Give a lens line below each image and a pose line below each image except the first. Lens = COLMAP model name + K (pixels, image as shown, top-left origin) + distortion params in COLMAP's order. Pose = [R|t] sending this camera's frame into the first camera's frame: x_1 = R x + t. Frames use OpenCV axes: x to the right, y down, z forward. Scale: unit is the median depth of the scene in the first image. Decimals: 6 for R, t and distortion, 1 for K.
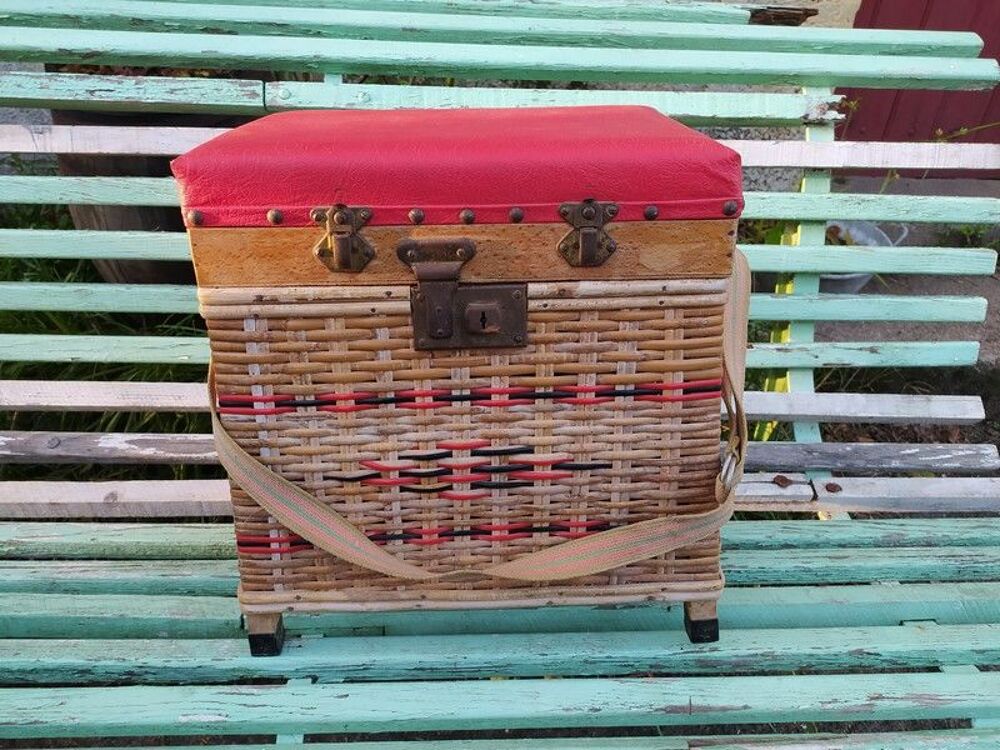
lens RADIAL K [[773.4, 0, 502.1], [0, 773.4, 368.4], [0, 0, 1]] dist [0.048710, -0.051290]
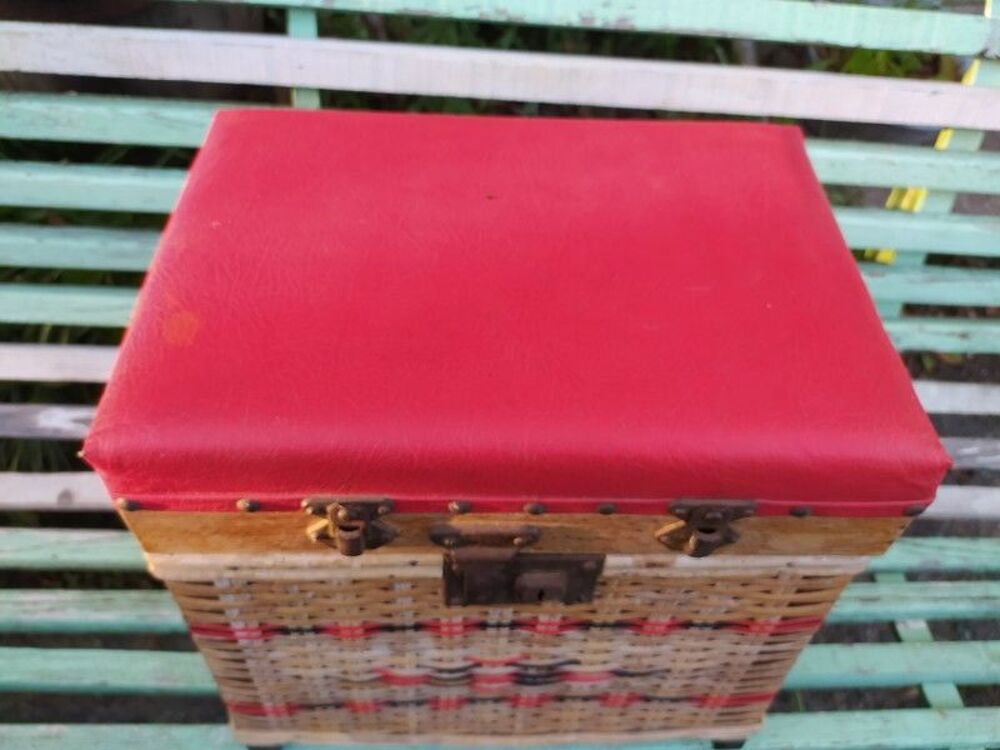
lens RADIAL K [[773.4, 0, 495.7], [0, 773.4, 367.2], [0, 0, 1]] dist [0.048710, -0.051290]
pose [[0.997803, 0.047354, 0.046333, -0.097883], [-0.062495, 0.904895, 0.421021, -0.499005], [-0.021990, -0.422992, 0.905867, 0.366211]]
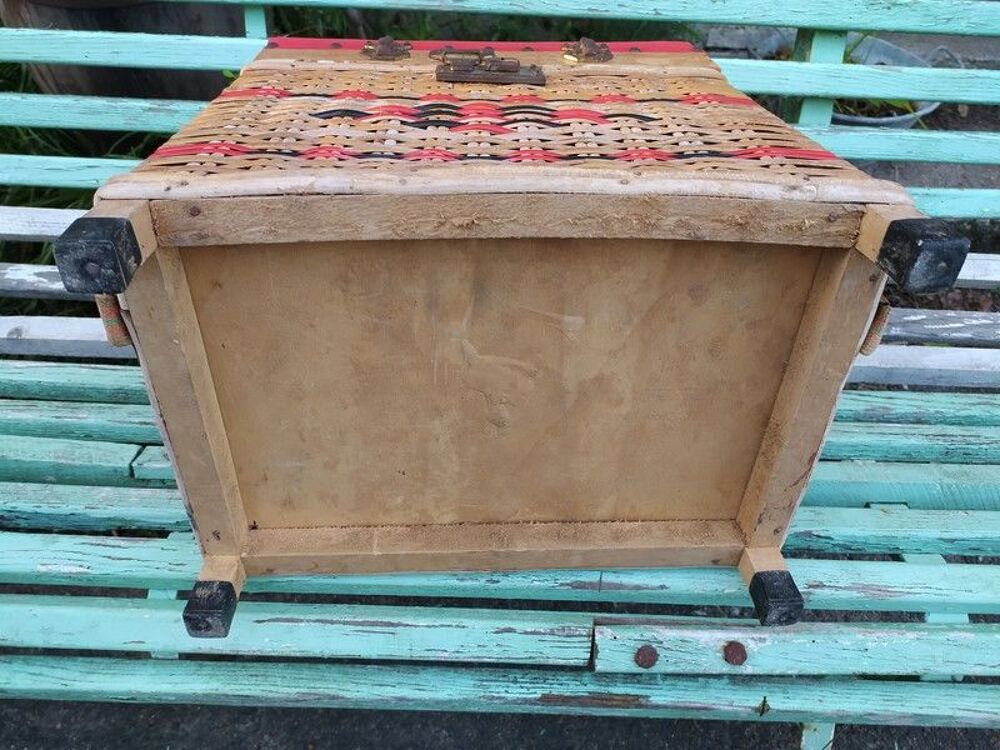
lens RADIAL K [[773.4, 0, 506.8], [0, 773.4, 373.4], [0, 0, 1]] dist [0.048710, -0.051290]
pose [[0.998051, 0.040719, -0.047280, 0.168675], [-0.031741, 0.983675, 0.177131, 0.042114], [0.053721, -0.175285, 0.983051, 0.162304]]
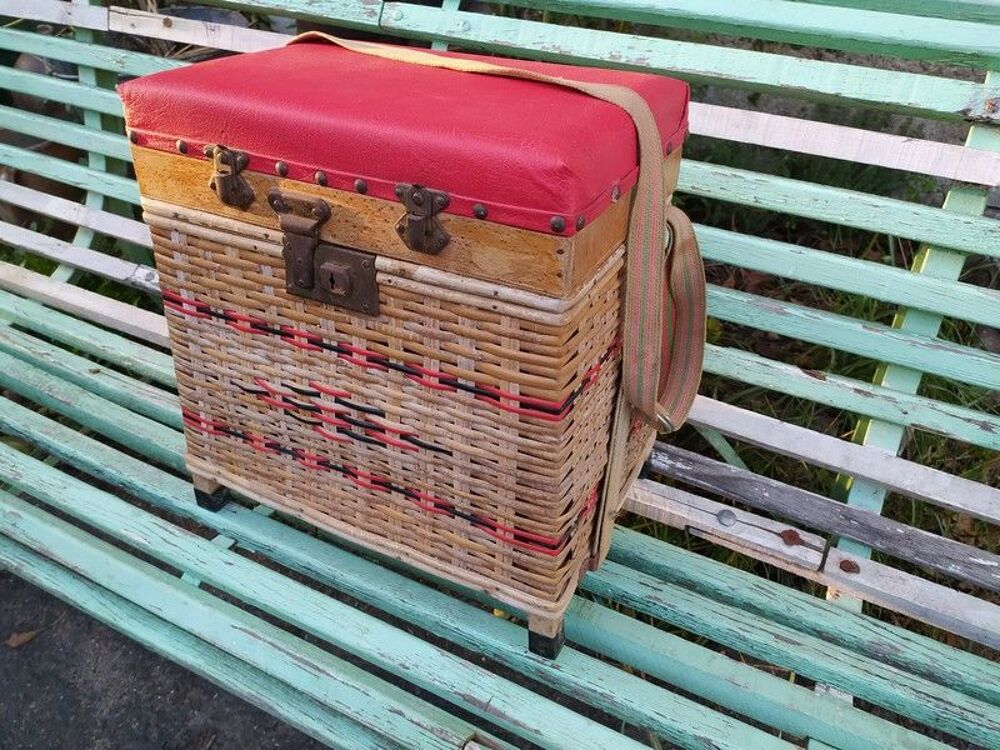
lens RADIAL K [[773.4, 0, 495.6], [0, 773.4, 376.0], [0, 0, 1]] dist [0.048710, -0.051290]
pose [[0.873670, 0.284230, -0.394859, 0.533212], [-0.230972, 0.956623, 0.177549, -0.152761], [0.428196, -0.063918, 0.901422, 0.133530]]
